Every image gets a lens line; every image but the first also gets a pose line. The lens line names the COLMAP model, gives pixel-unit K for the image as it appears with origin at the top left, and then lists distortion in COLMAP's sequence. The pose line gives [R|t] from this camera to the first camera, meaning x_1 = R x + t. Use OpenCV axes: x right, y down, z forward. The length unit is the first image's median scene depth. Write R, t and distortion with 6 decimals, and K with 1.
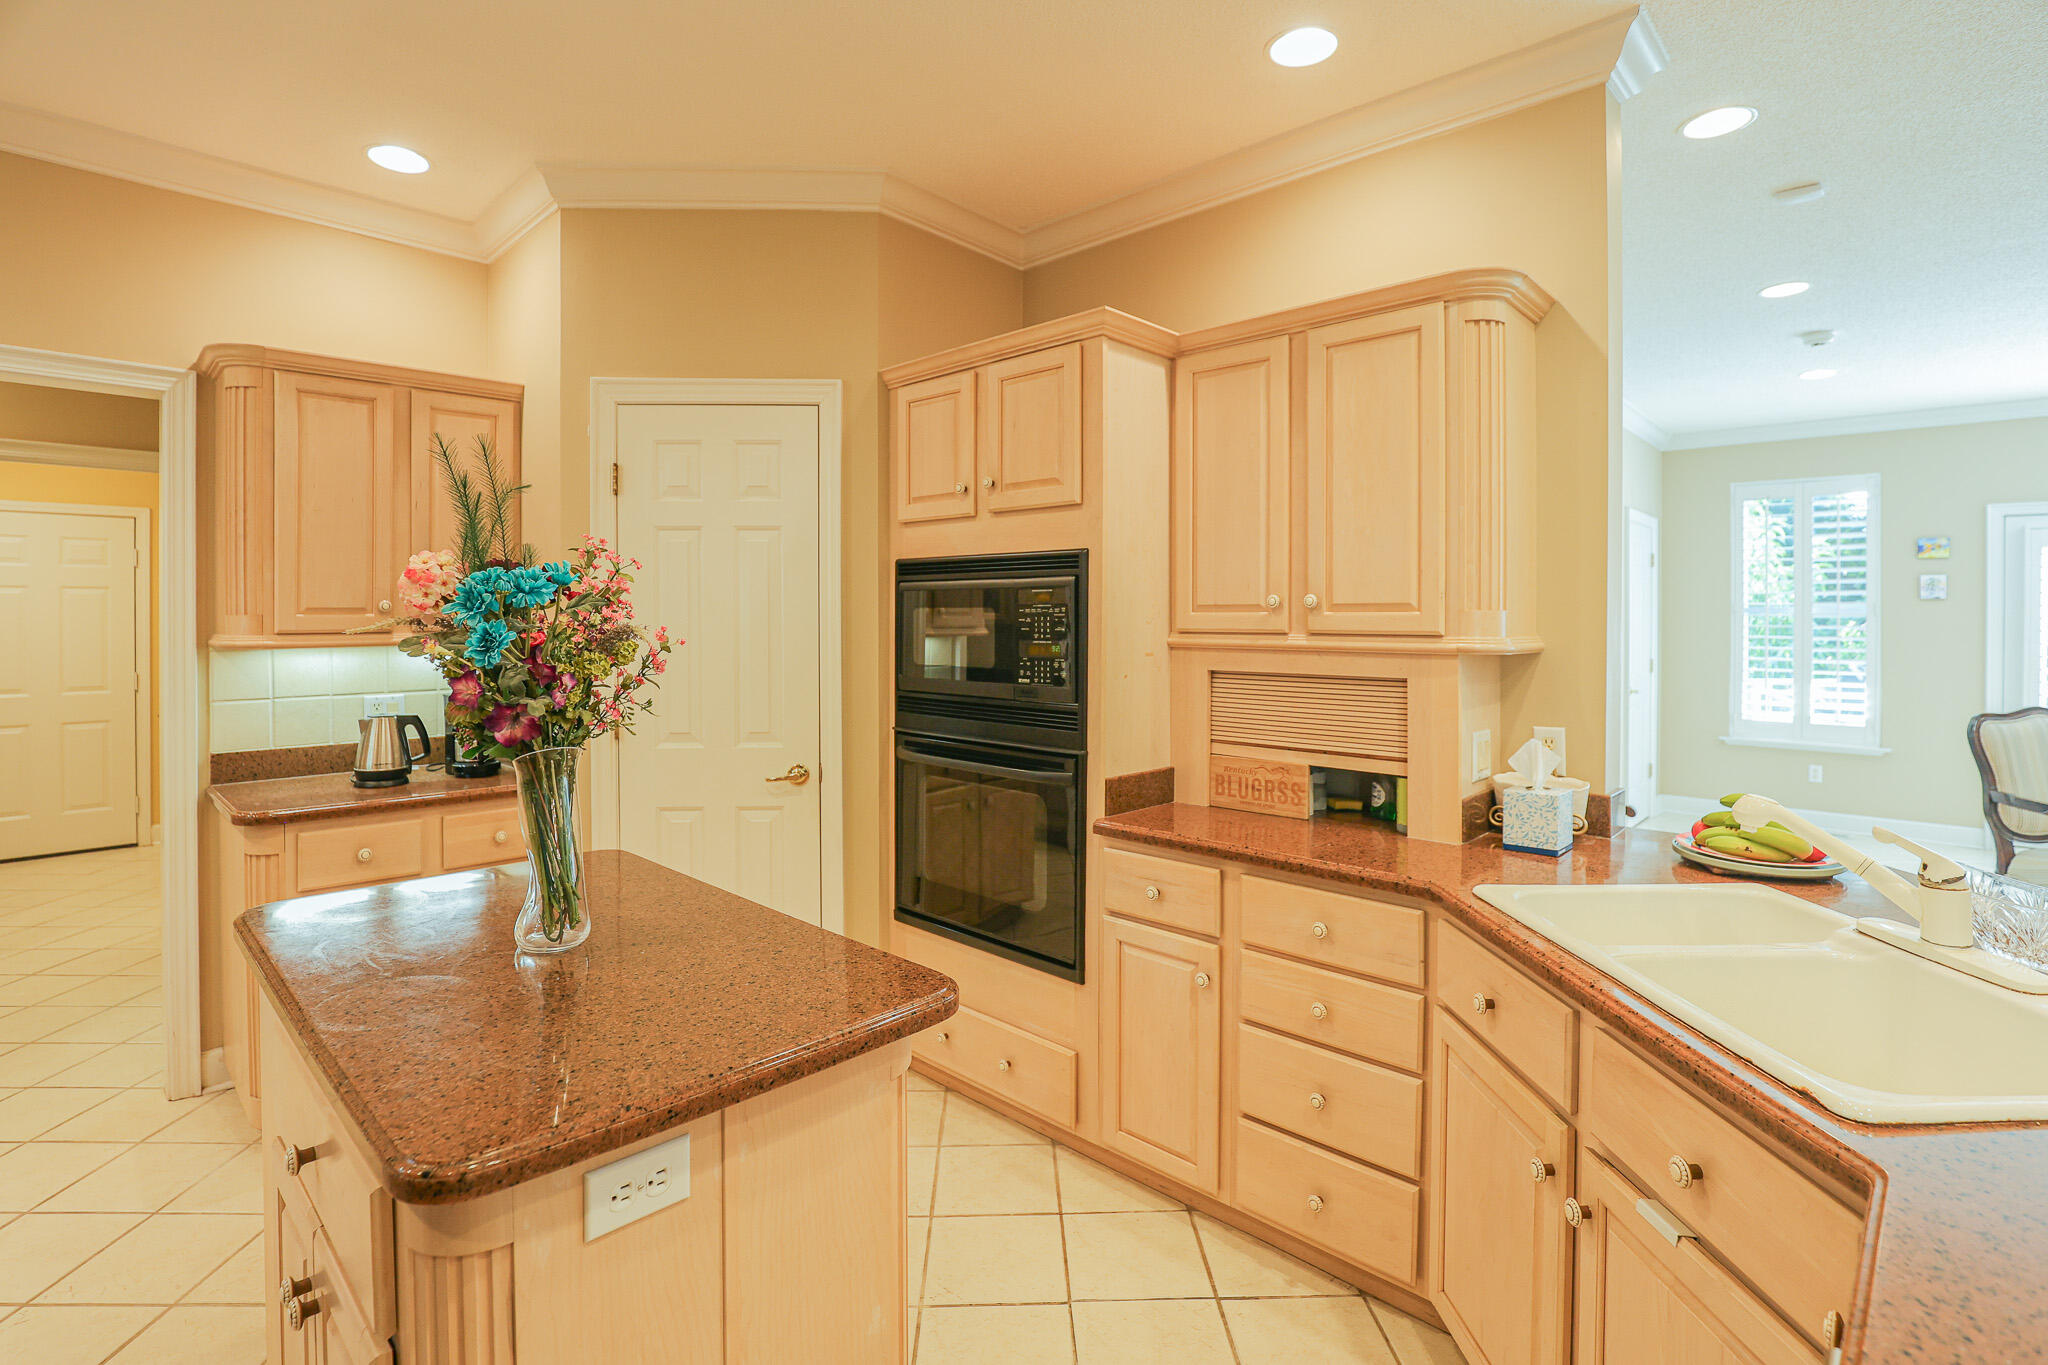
lens RADIAL K [[966.9, 0, 1033.3], [0, 966.9, 620.1], [0, 0, 1]] dist [-0.028605, 0.000222]
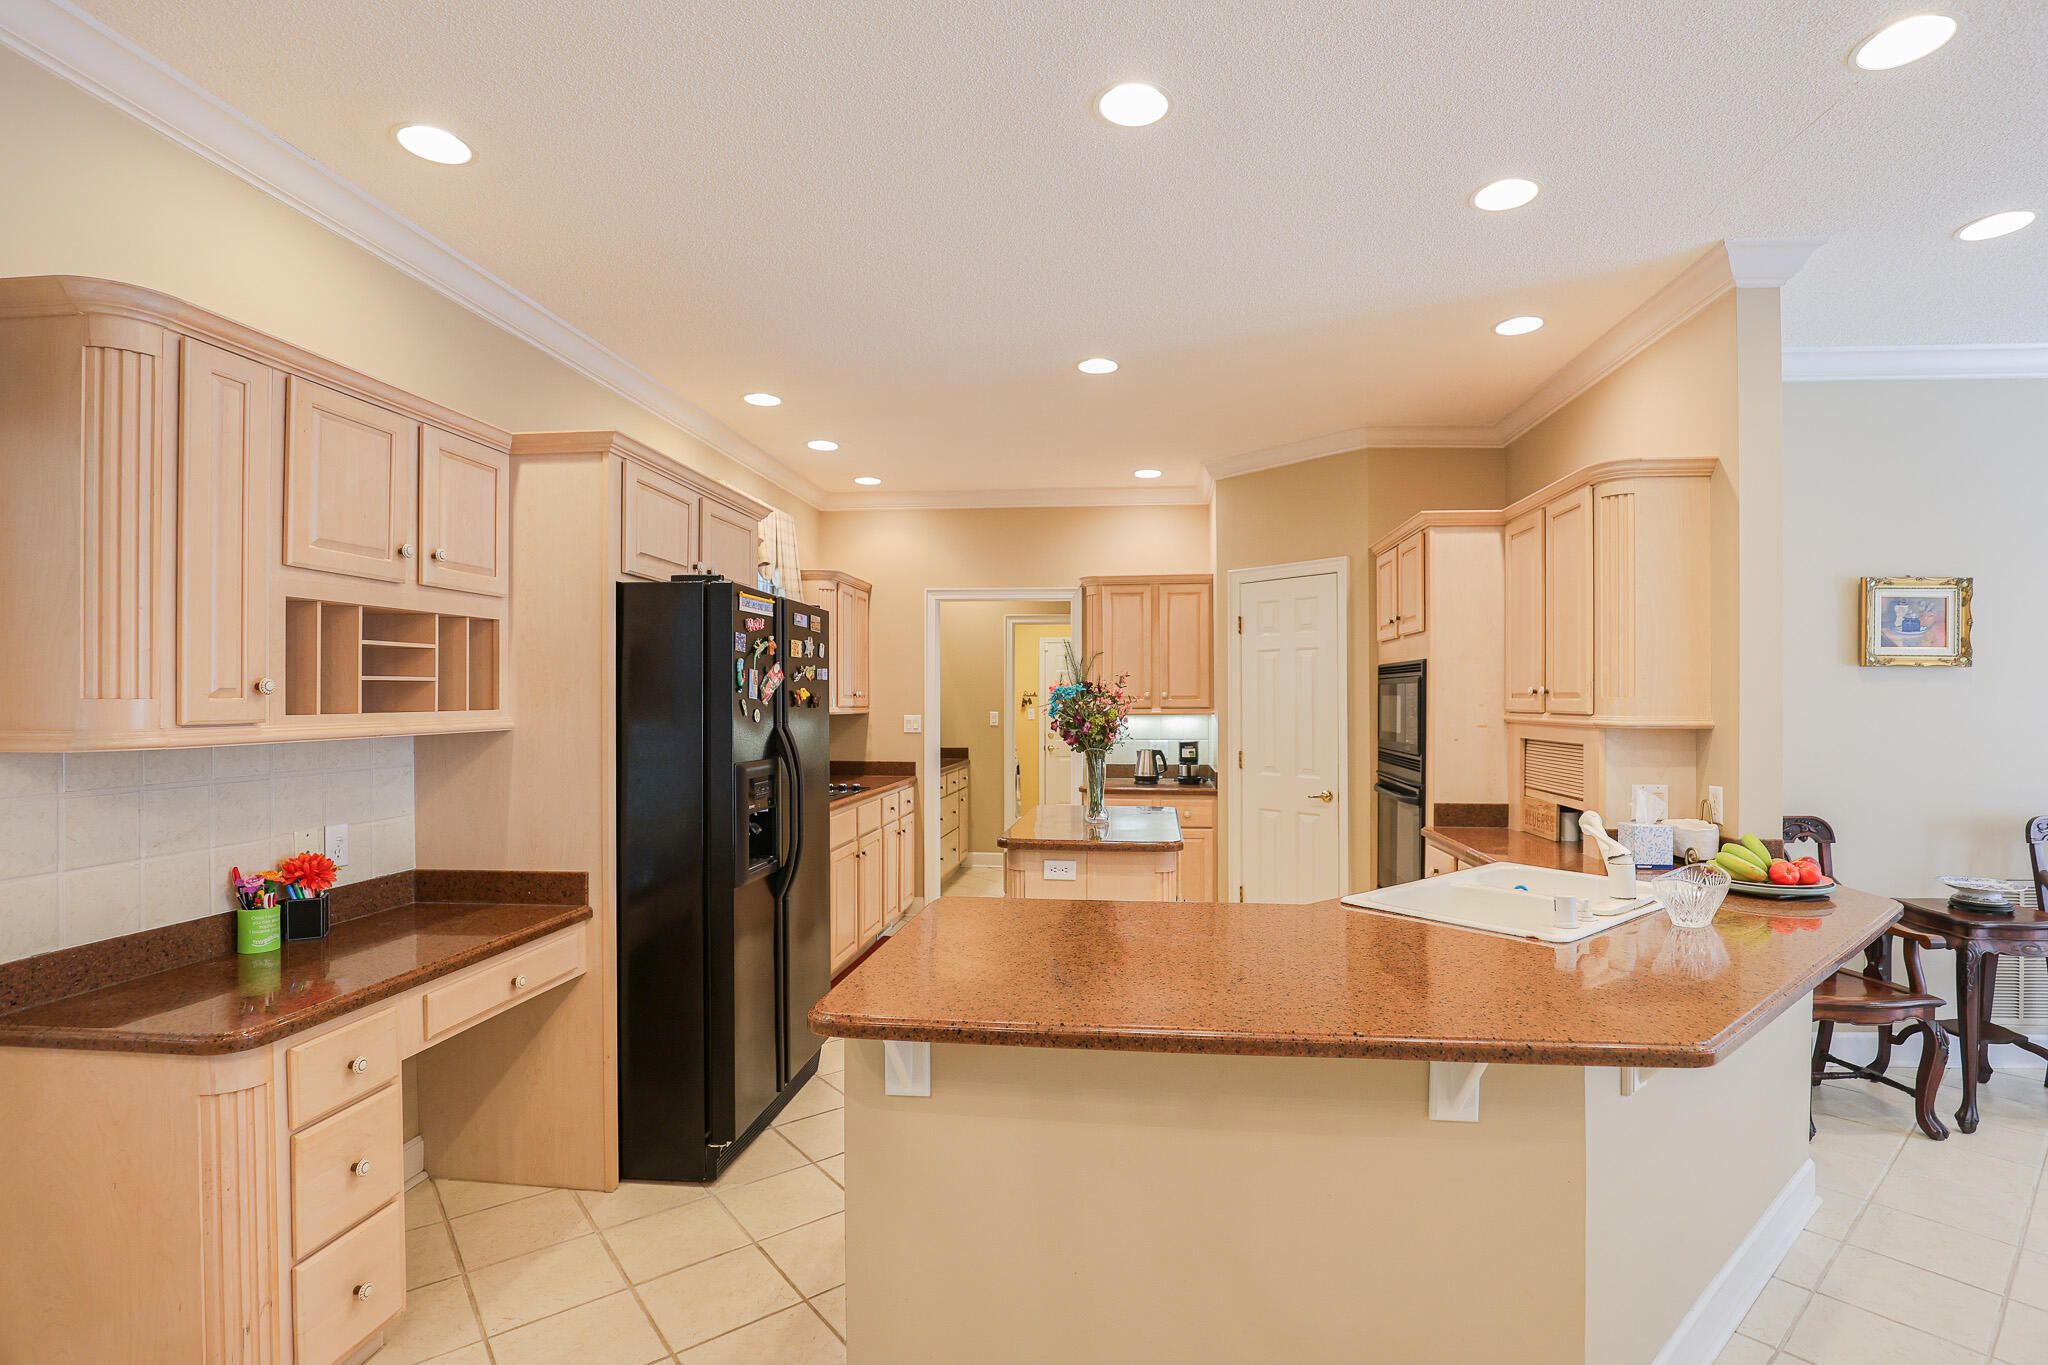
lens RADIAL K [[977.3, 0, 1077.6], [0, 977.3, 695.0], [0, 0, 1]] dist [-0.028518, -0.000113]
pose [[0.627009, -0.002527, -0.779008, 0.849911], [-0.002070, 0.999986, -0.004909, -0.004386], [0.779009, 0.004690, 0.626995, -0.412924]]
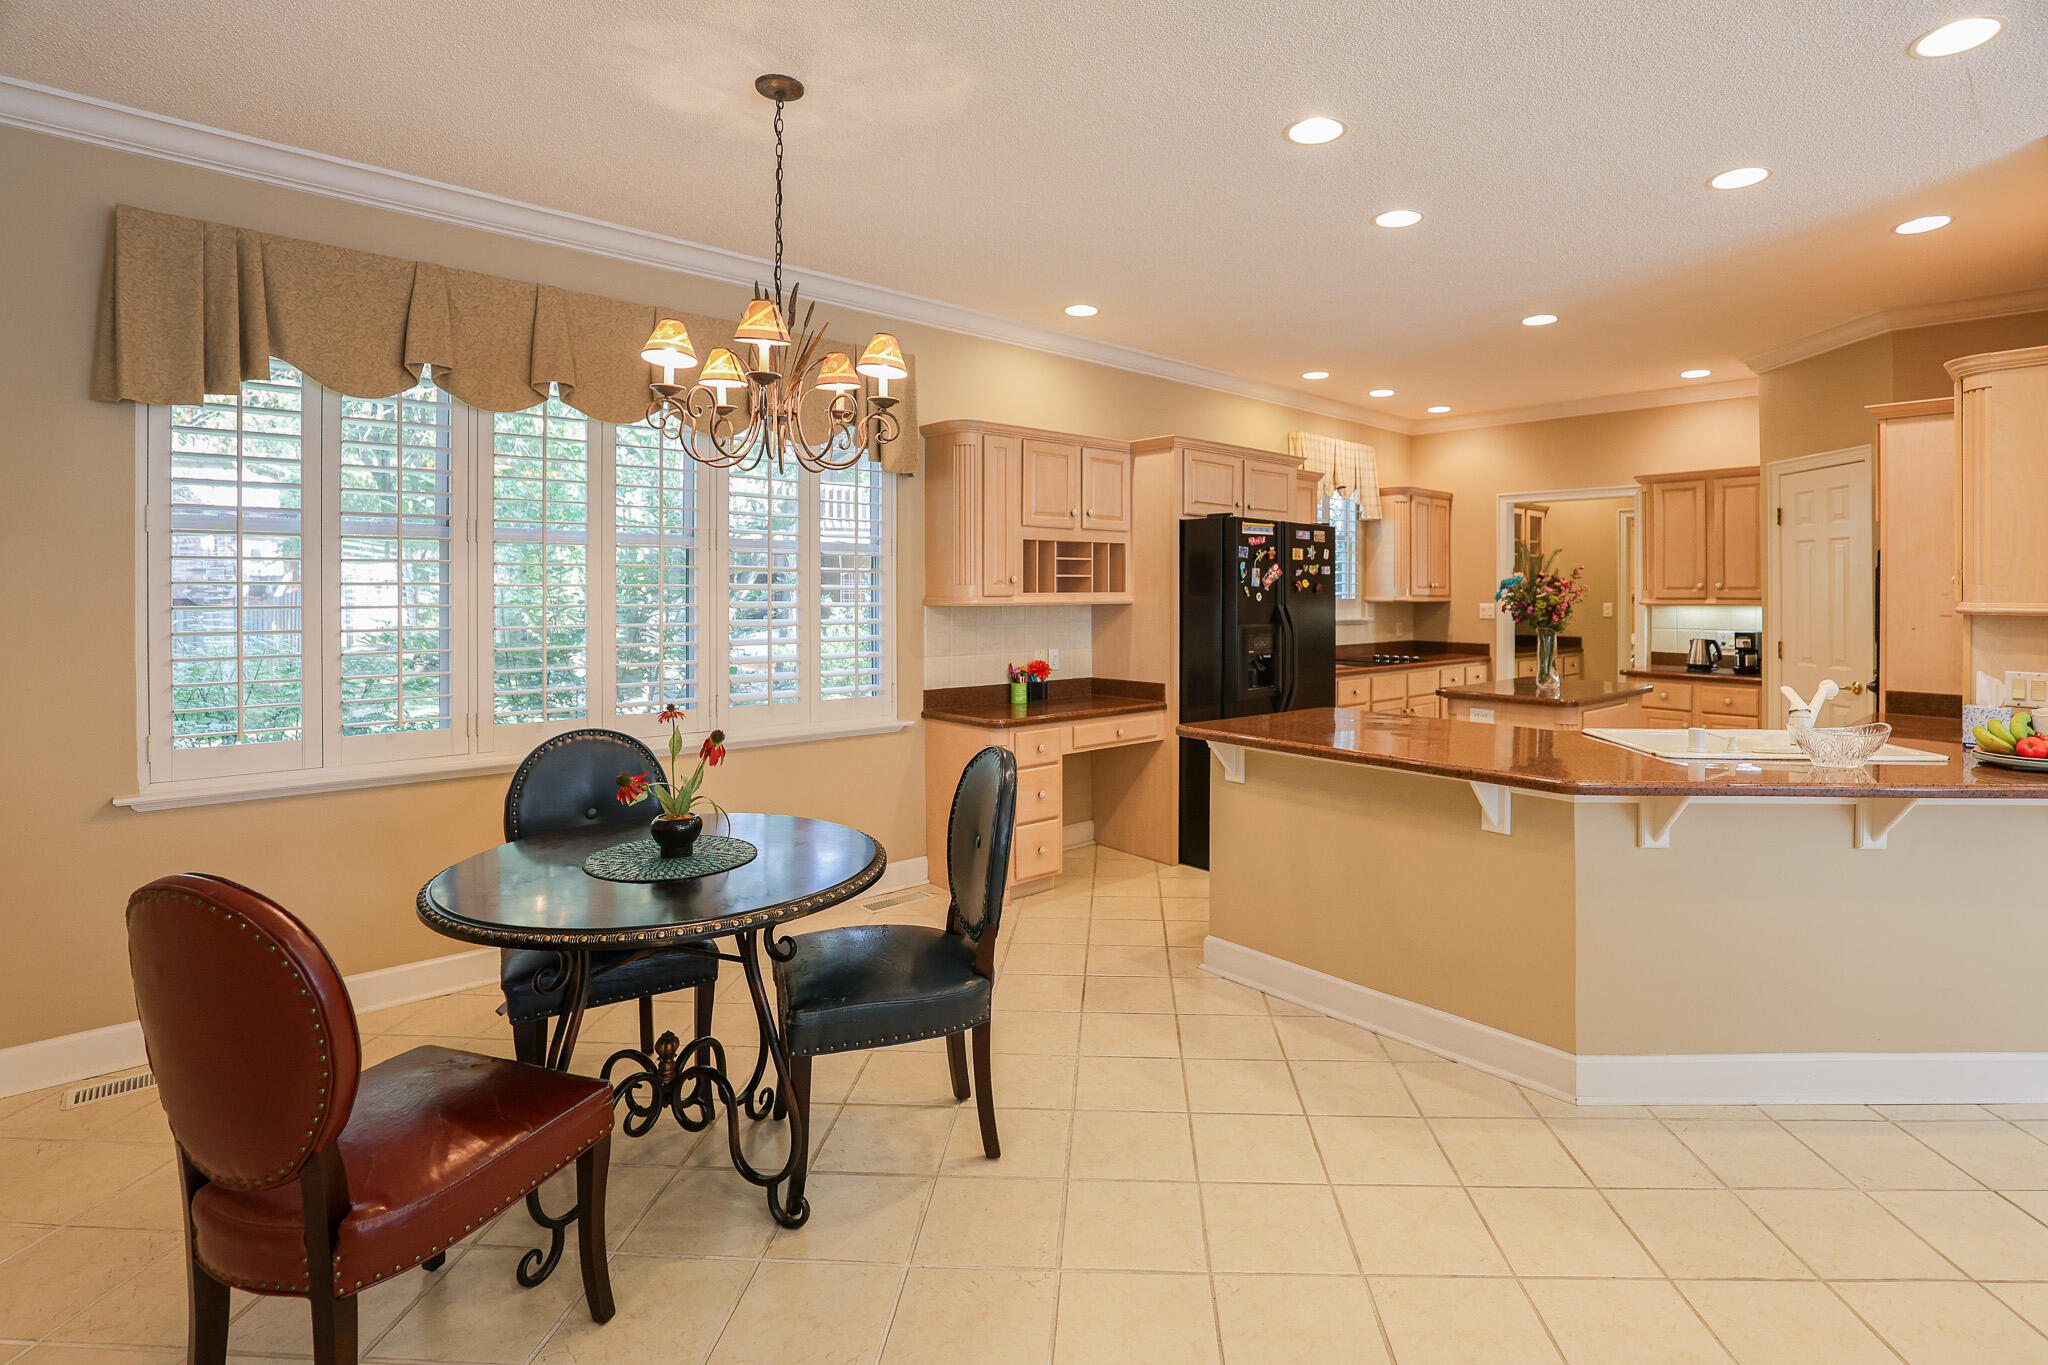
lens RADIAL K [[1015.1, 0, 1073.5], [0, 1015.1, 583.1], [0, 0, 1]] dist [-0.032946, 0.008808]
pose [[-0.066706, -0.008892, -0.997733, 1.630005], [-0.006586, 0.999942, -0.008471, 0.006924], [0.997751, 0.006006, -0.066761, -0.221832]]
